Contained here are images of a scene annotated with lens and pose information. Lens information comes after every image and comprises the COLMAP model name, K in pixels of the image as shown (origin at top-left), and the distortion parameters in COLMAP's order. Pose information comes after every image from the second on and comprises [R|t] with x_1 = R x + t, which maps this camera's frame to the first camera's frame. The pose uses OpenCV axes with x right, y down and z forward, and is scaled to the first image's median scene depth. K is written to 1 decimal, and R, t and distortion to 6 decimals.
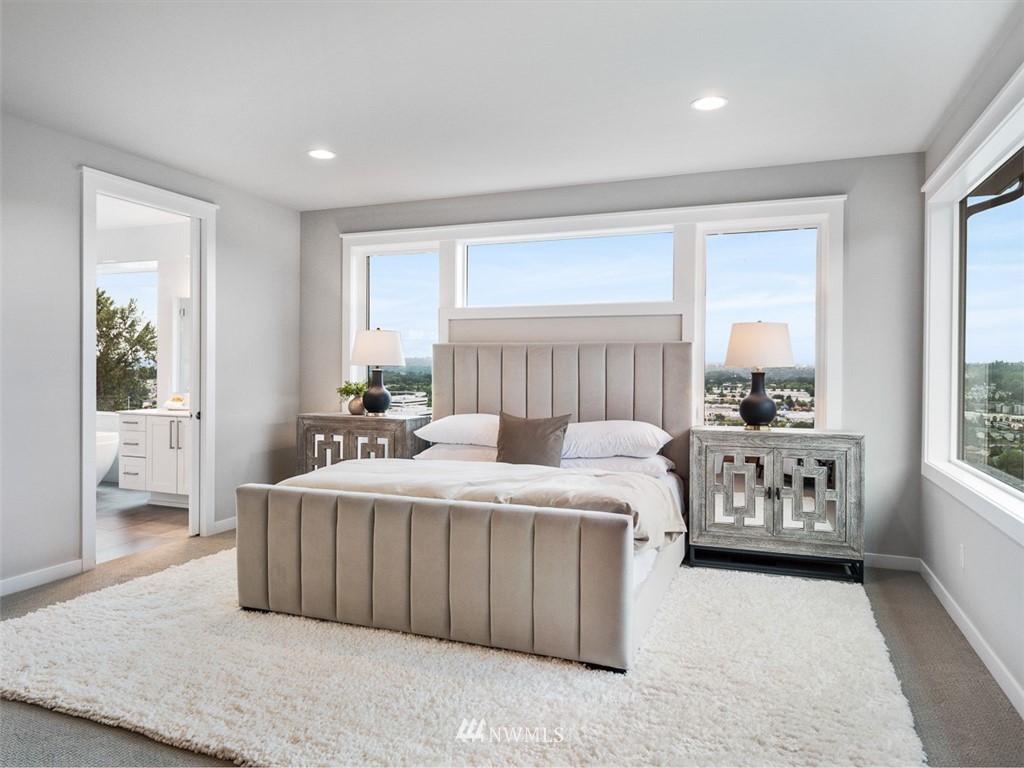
lens RADIAL K [[654.3, 0, 506.9], [0, 654.3, 380.2], [0, 0, 1]] dist [0.006087, 0.000843]
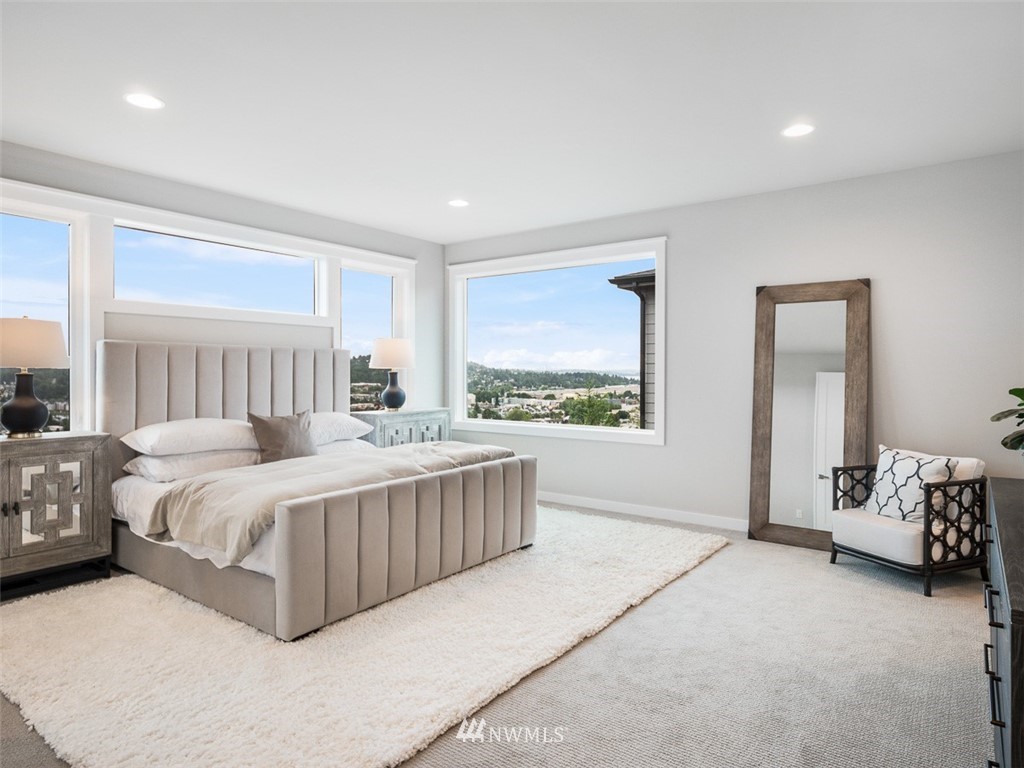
lens RADIAL K [[651.2, 0, 510.0], [0, 651.2, 376.4], [0, 0, 1]] dist [-0.002265, 0.000750]
pose [[0.242291, -0.010546, 0.970146, -0.856149], [0.016371, 0.999843, 0.006780, -0.007668], [-0.970065, 0.014239, 0.242426, 0.360379]]
